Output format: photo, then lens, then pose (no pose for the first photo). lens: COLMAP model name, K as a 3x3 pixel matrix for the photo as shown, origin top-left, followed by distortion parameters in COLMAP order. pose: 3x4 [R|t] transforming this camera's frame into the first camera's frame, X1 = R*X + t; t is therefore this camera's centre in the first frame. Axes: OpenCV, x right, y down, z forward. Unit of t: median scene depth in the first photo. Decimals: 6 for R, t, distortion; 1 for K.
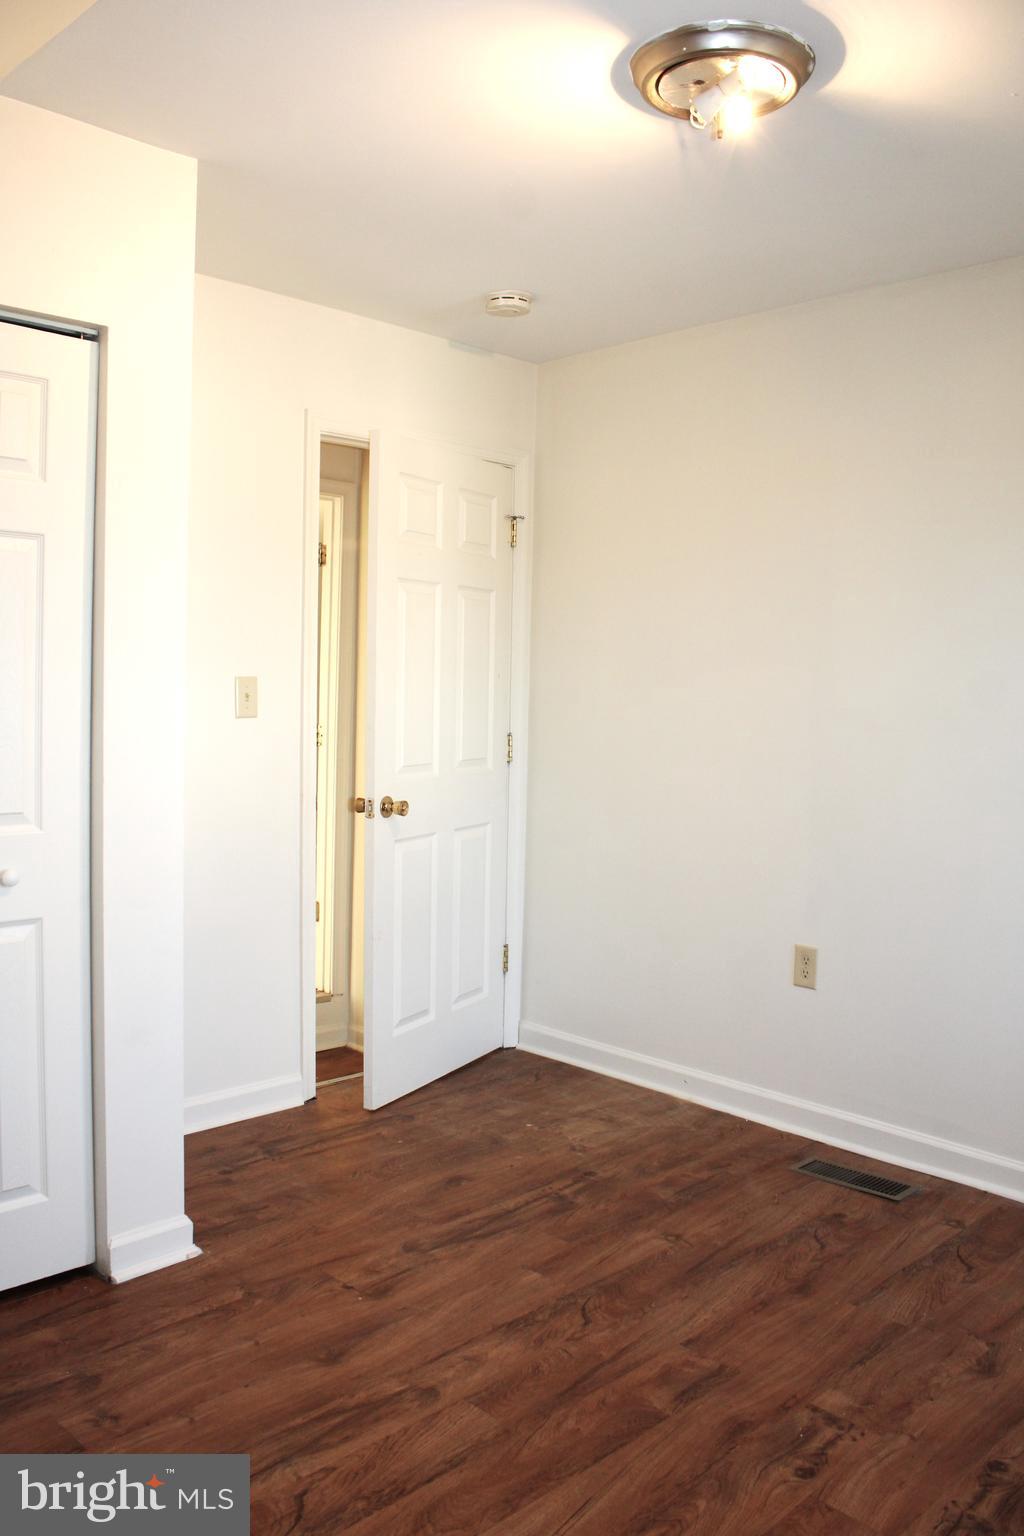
lens RADIAL K [[1254.8, 0, 512.0], [0, 1254.8, 768.0], [0, 0, 1]] dist [-0.148055, 0.103874]
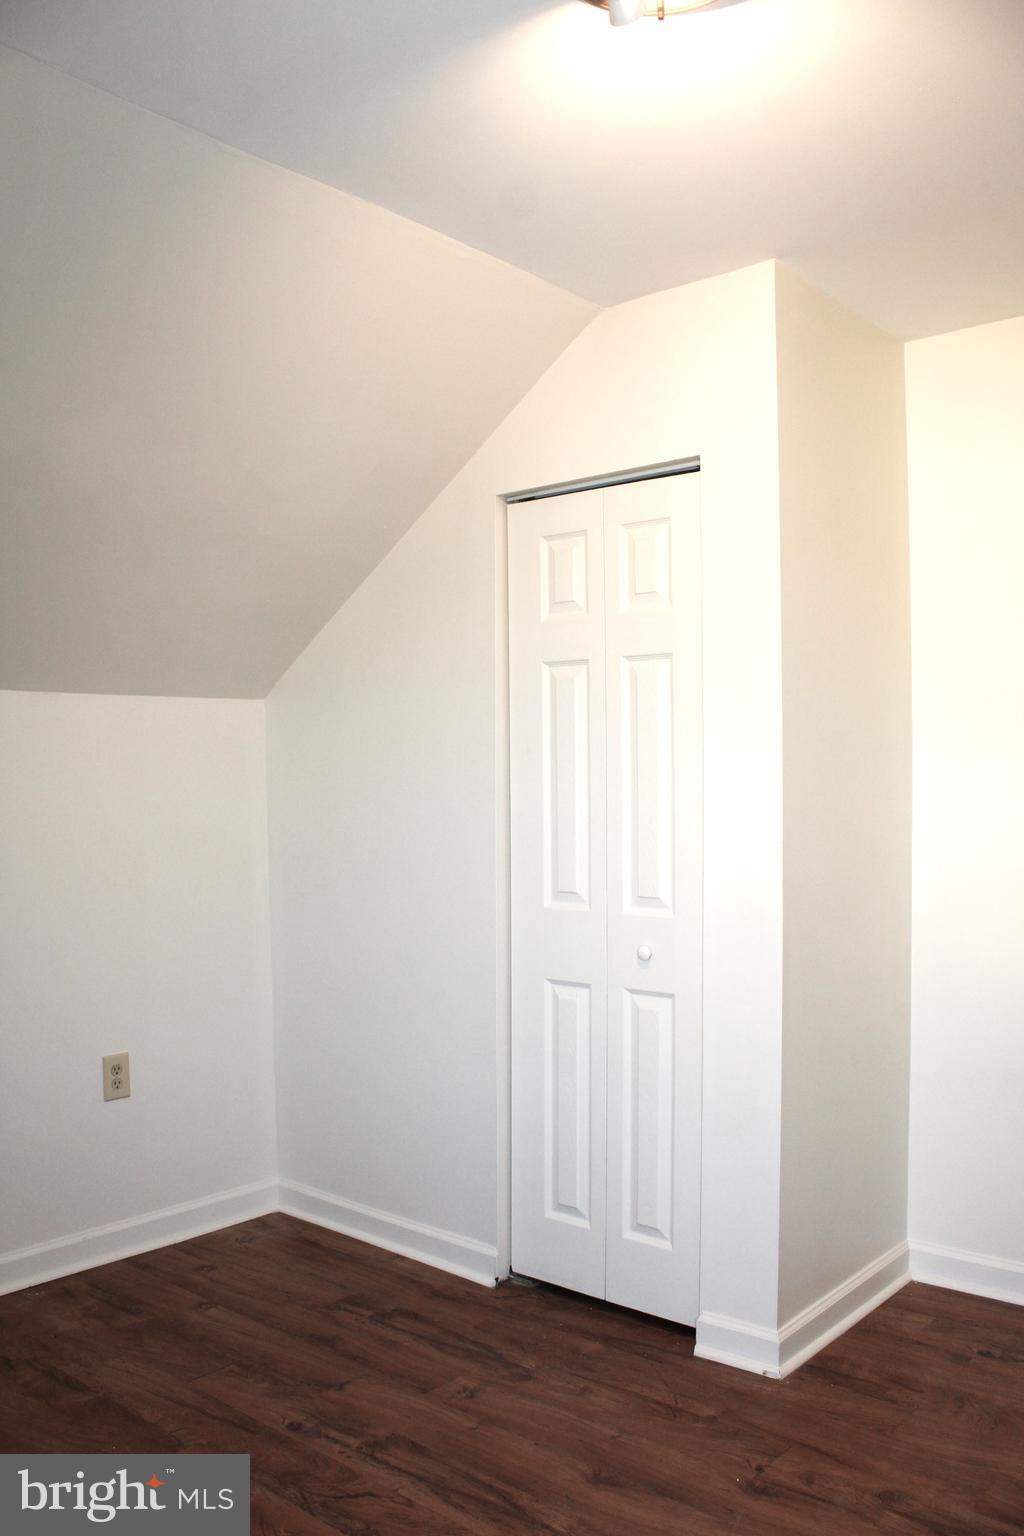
lens RADIAL K [[1254.8, 0, 512.0], [0, 1254.8, 768.0], [0, 0, 1]] dist [-0.148055, 0.103874]
pose [[0.107710, -0.024339, -0.993884, 0.759023], [-0.060728, 0.997672, -0.031013, -0.040394], [0.992326, 0.063697, 0.105981, 0.745820]]
